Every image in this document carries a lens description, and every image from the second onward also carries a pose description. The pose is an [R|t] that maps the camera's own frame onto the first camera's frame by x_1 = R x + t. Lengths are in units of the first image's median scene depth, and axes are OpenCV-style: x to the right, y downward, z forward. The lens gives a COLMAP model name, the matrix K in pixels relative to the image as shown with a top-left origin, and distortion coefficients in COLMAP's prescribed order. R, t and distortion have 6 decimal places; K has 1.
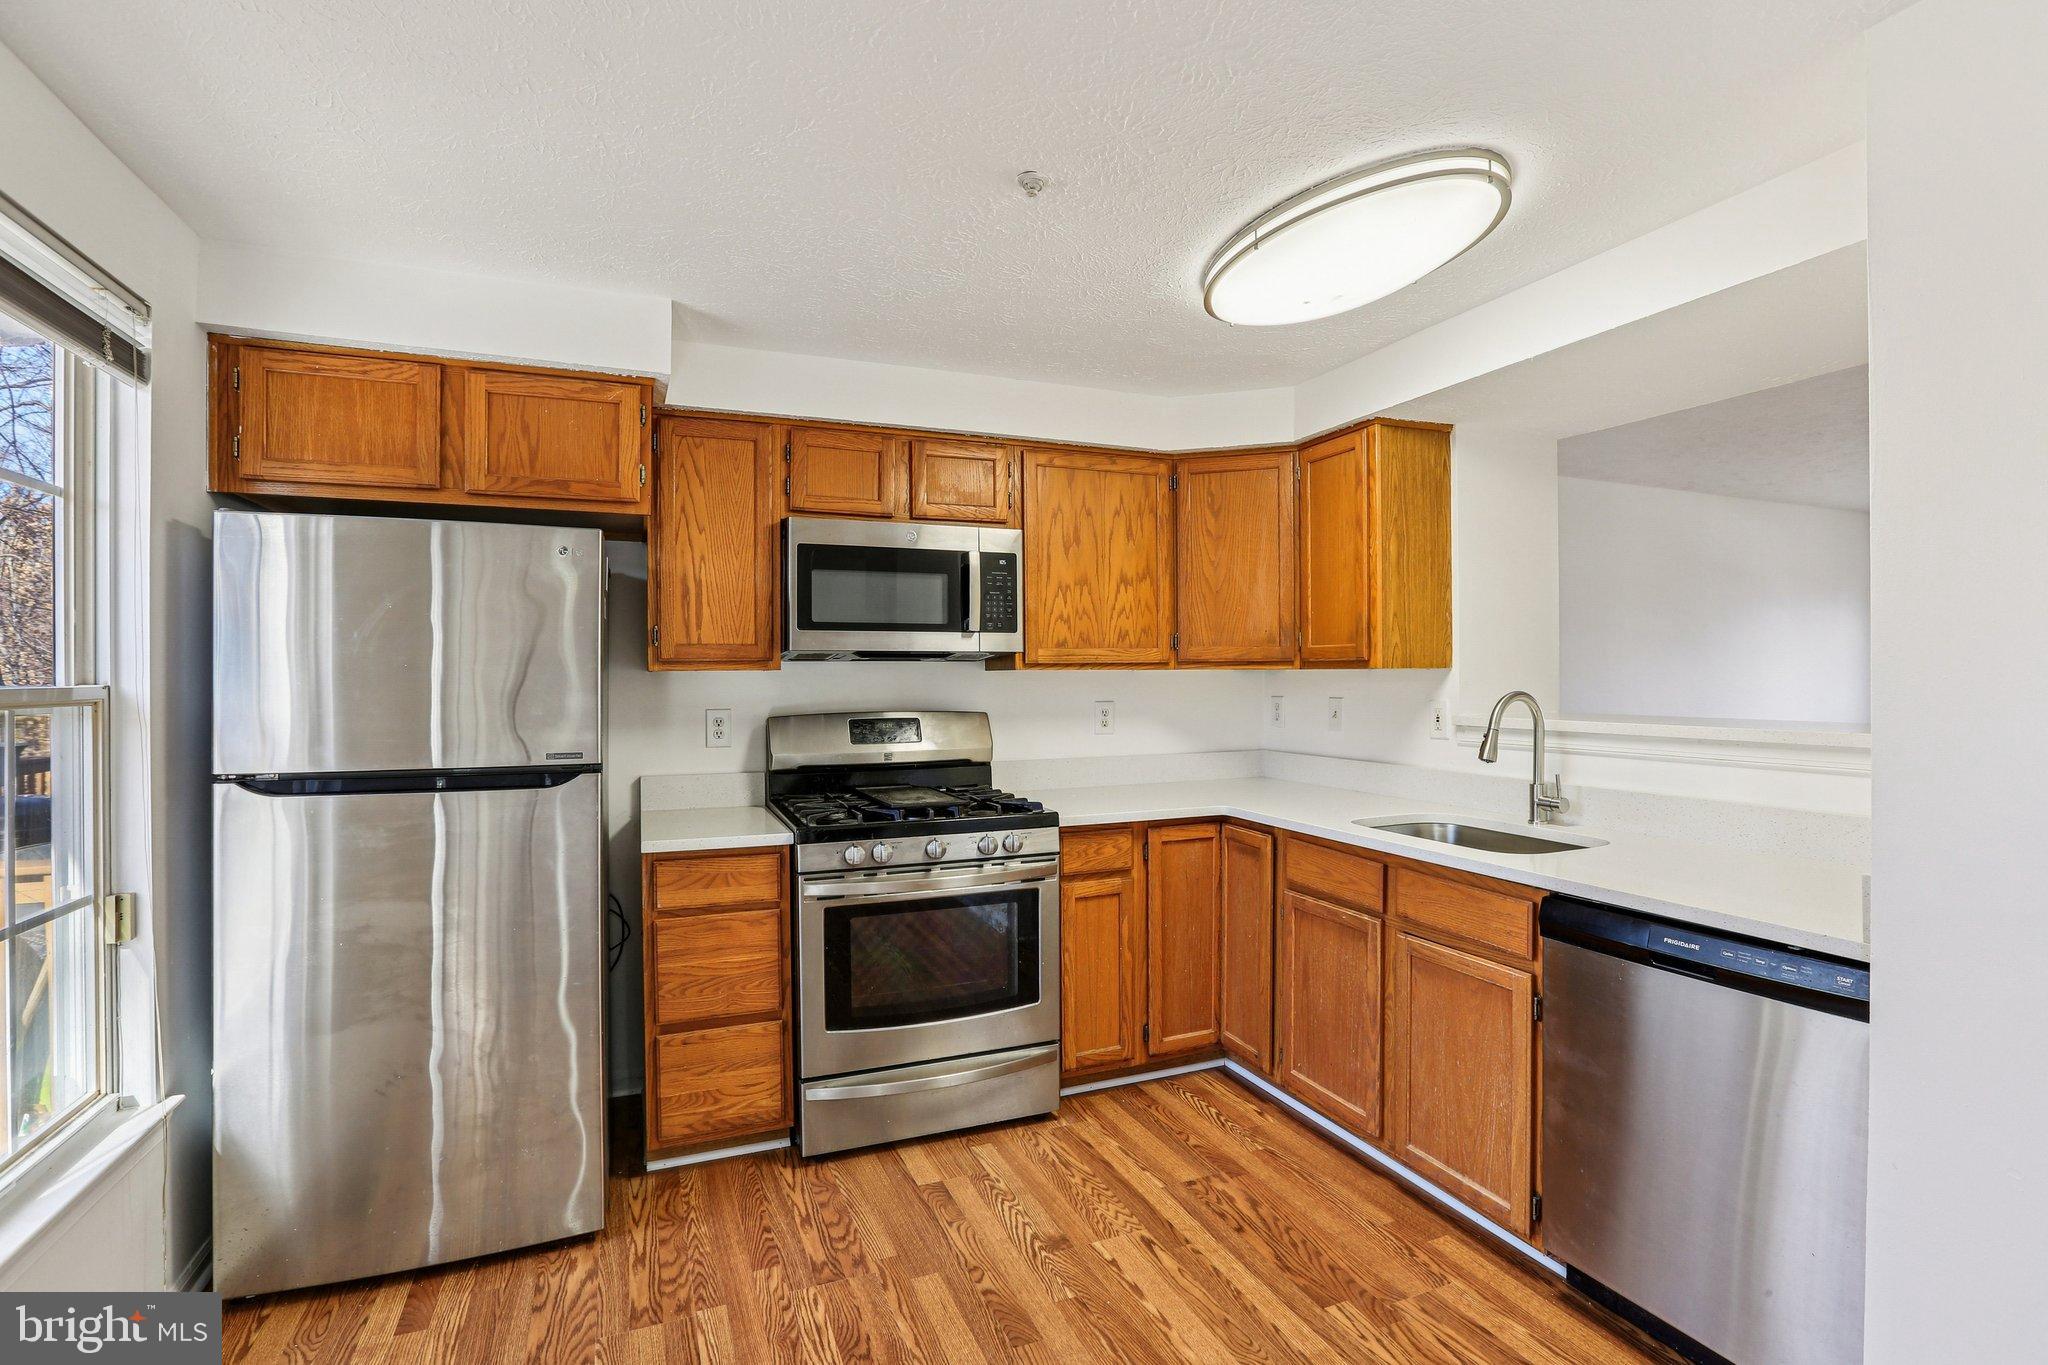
lens RADIAL K [[957.9, 0, 1017.7], [0, 957.9, 701.6], [0, 0, 1]] dist [-0.055307, 0.025373]
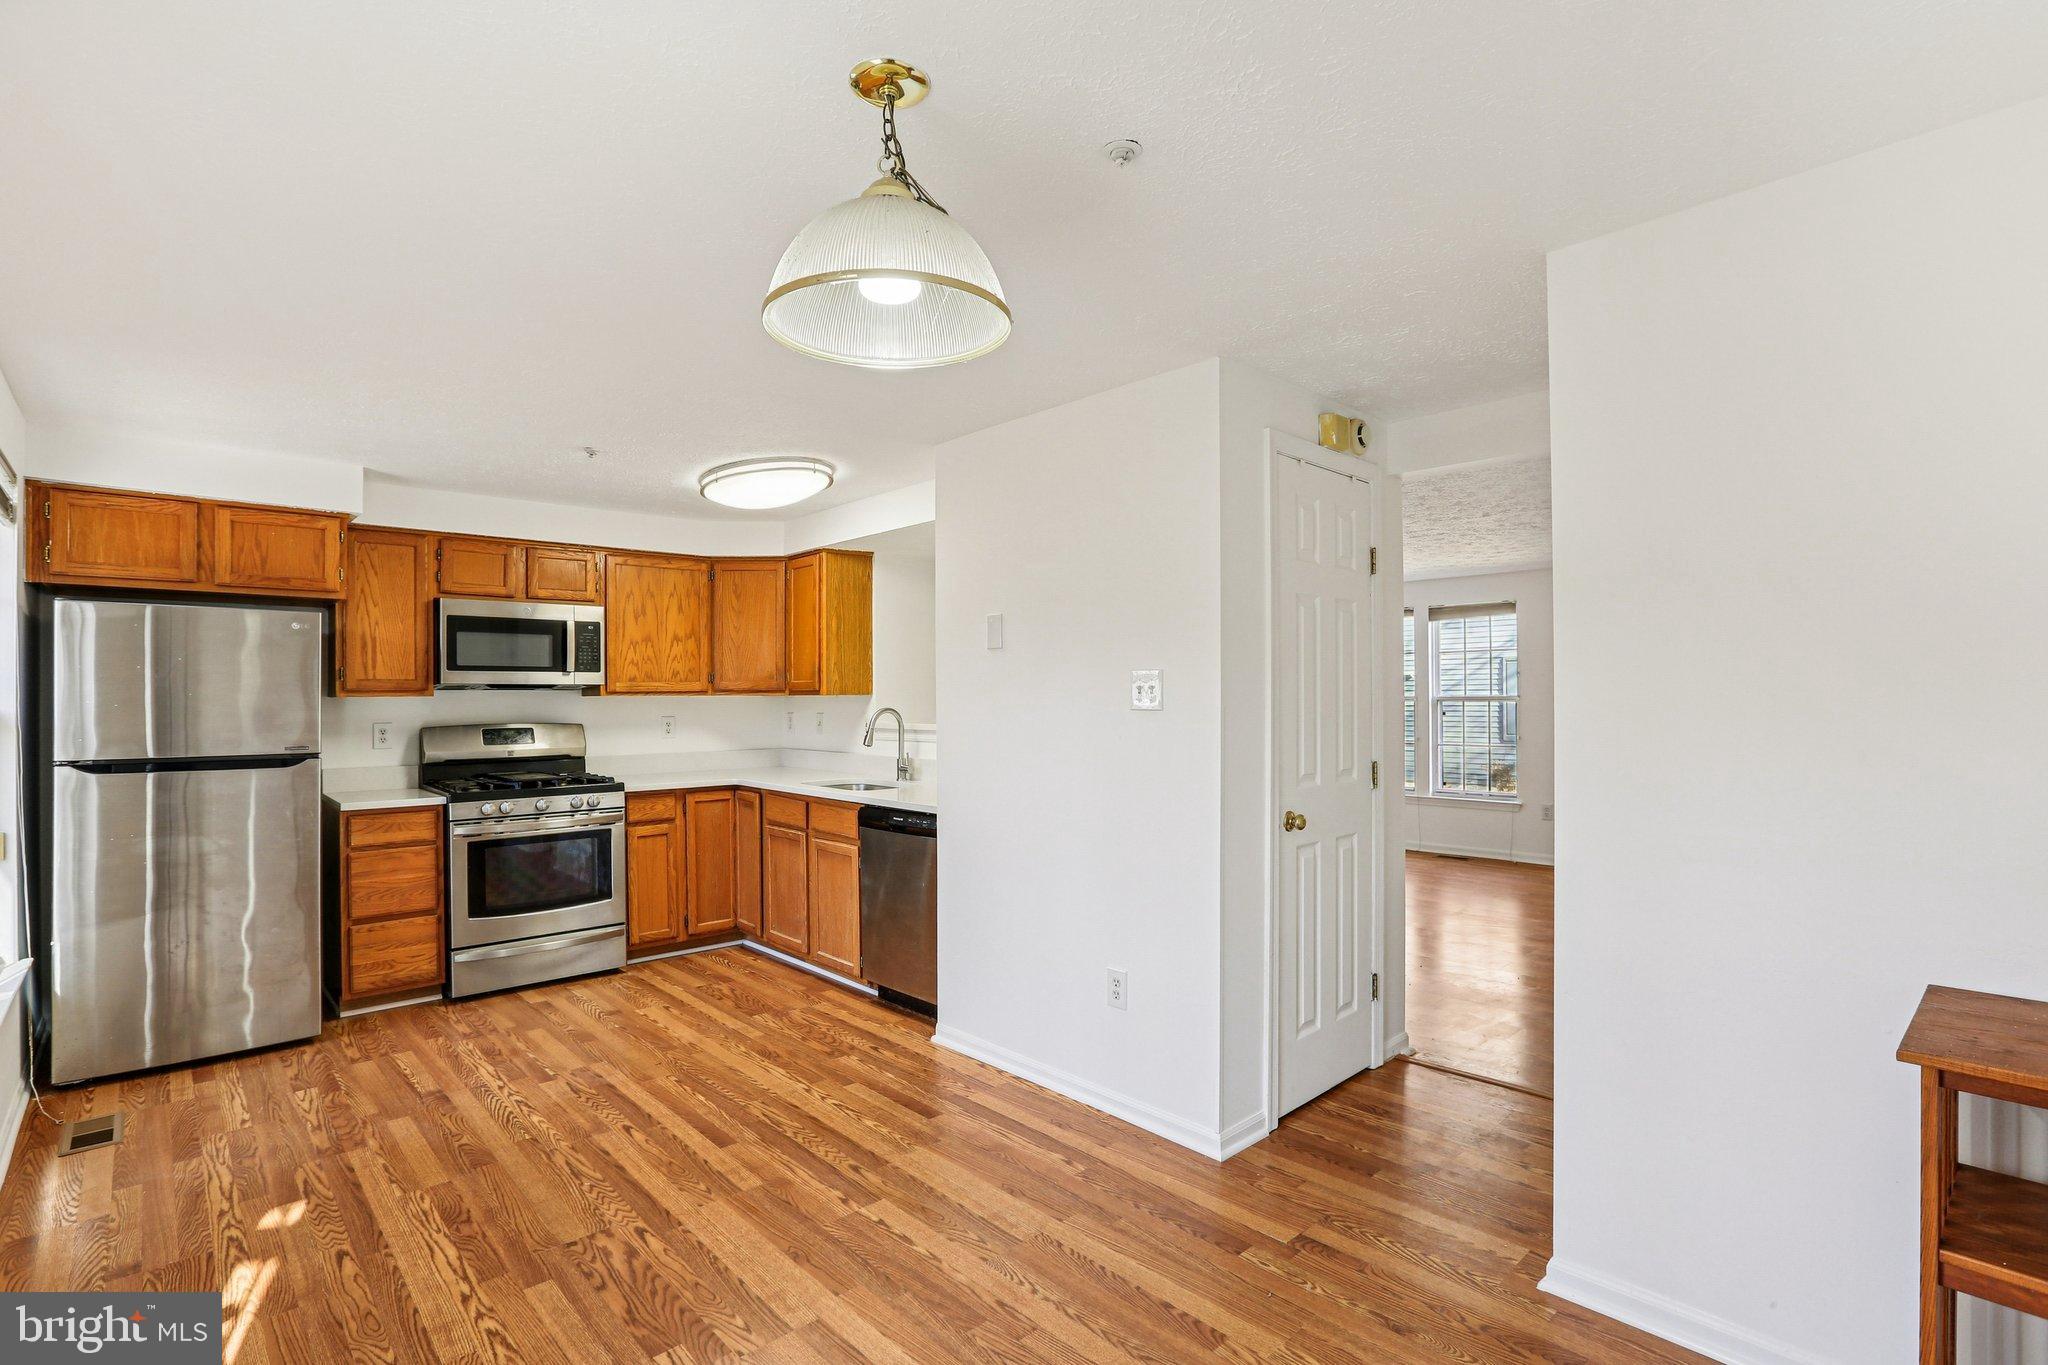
lens RADIAL K [[957.9, 0, 1017.7], [0, 957.9, 701.6], [0, 0, 1]] dist [-0.055307, 0.025373]
pose [[0.935834, -0.001151, 0.352438, 0.107399], [0.008695, 0.999766, -0.019824, 0.015302], [-0.352333, 0.021617, 0.935625, -0.820494]]
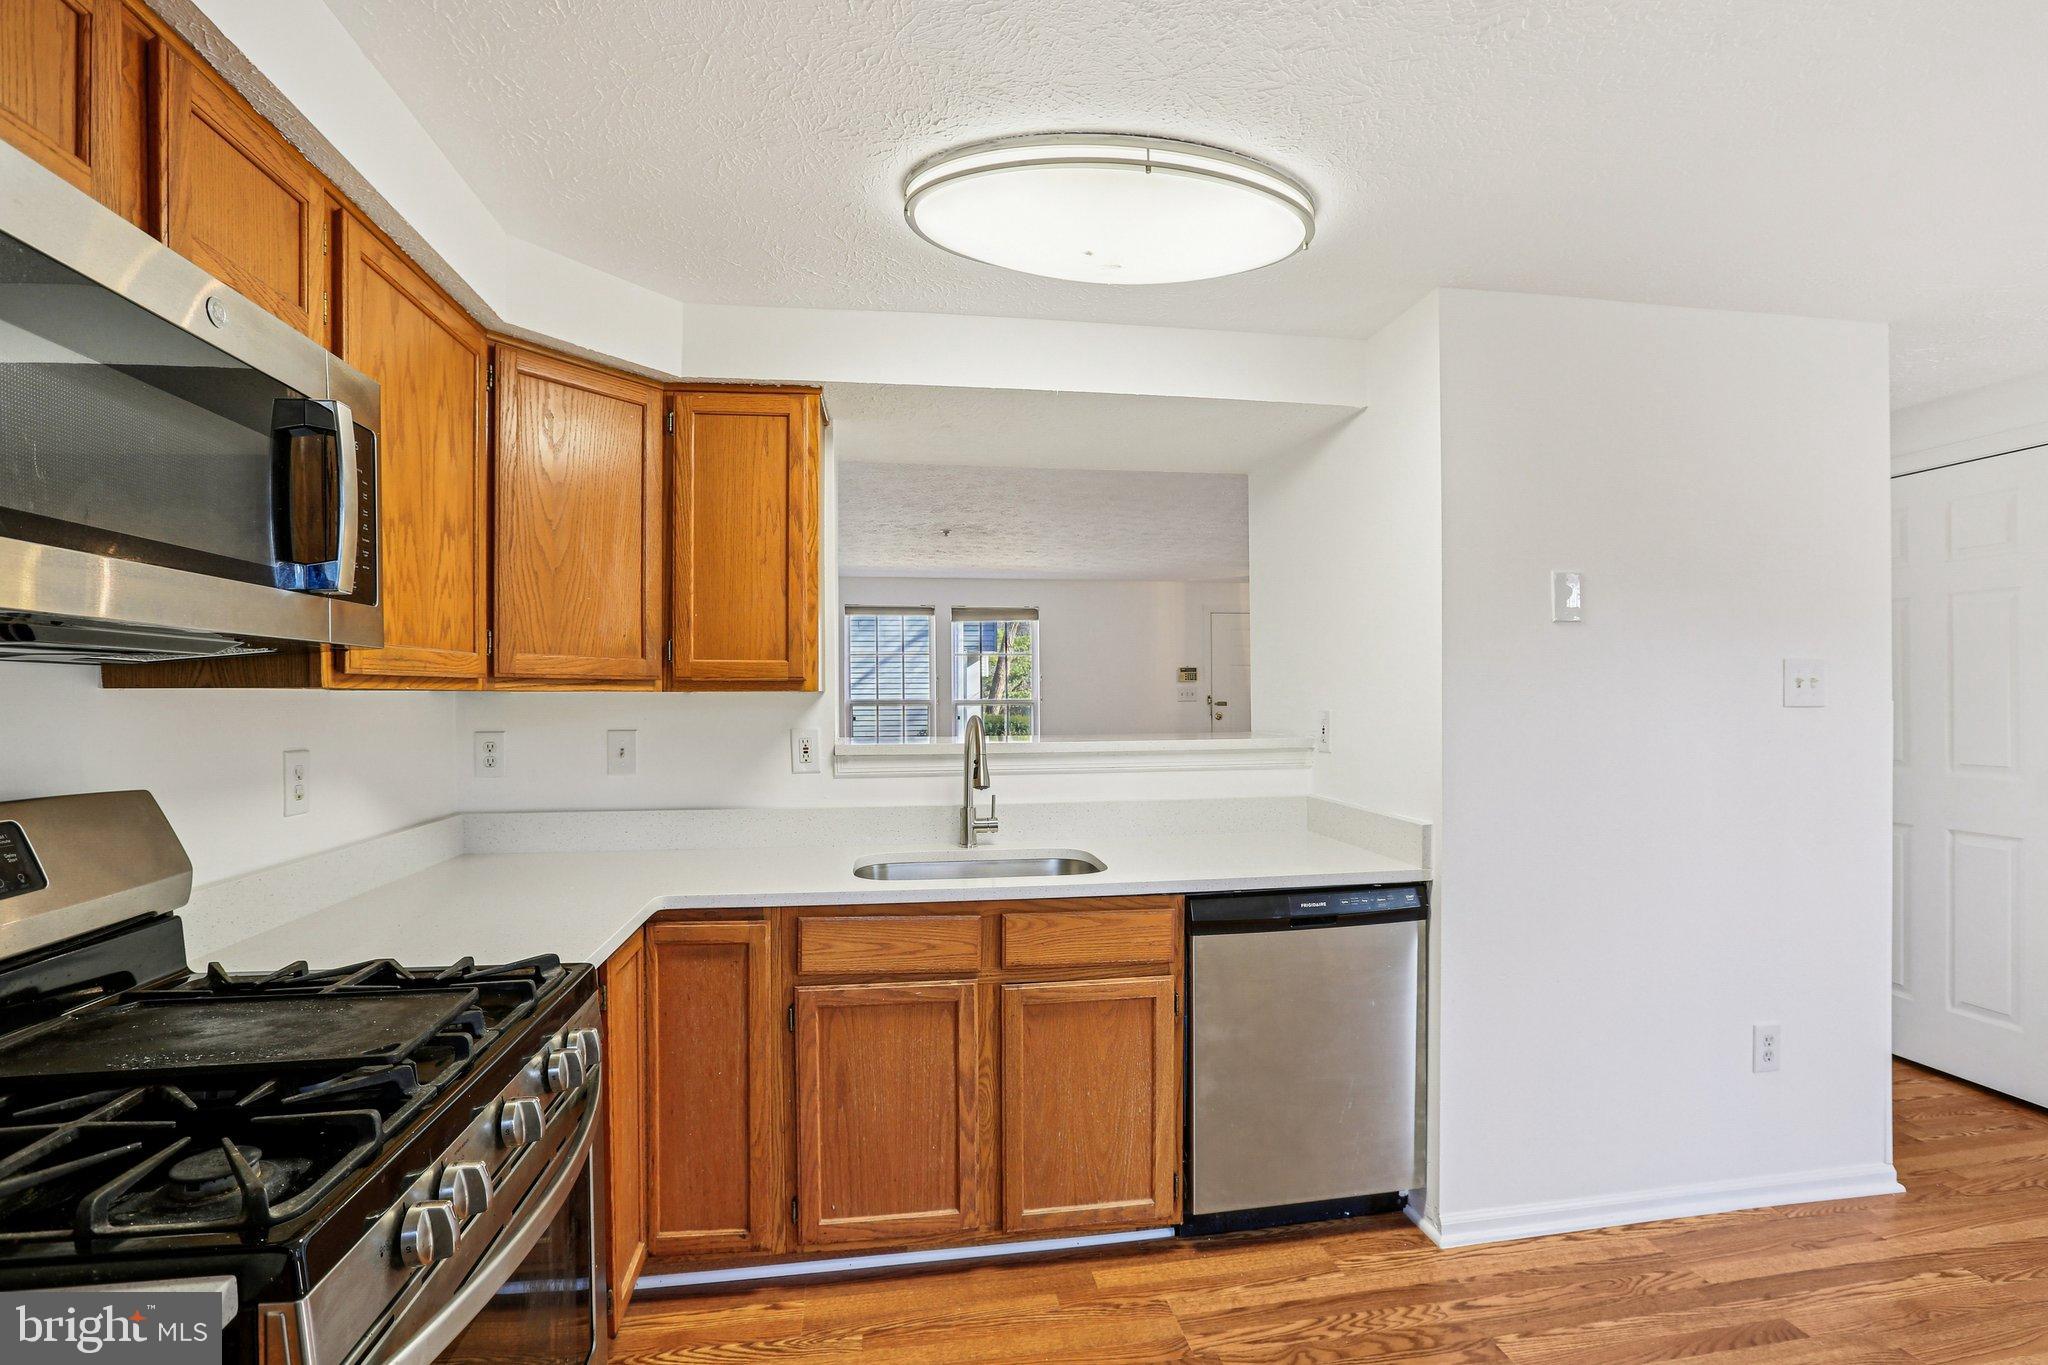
lens RADIAL K [[957.9, 0, 1017.7], [0, 957.9, 701.6], [0, 0, 1]] dist [-0.055307, 0.025373]
pose [[0.221452, 0.000953, 0.975171, -0.434393], [0.026456, 0.999626, -0.006985, -0.017421], [-0.974812, 0.027346, 0.221344, 0.706542]]
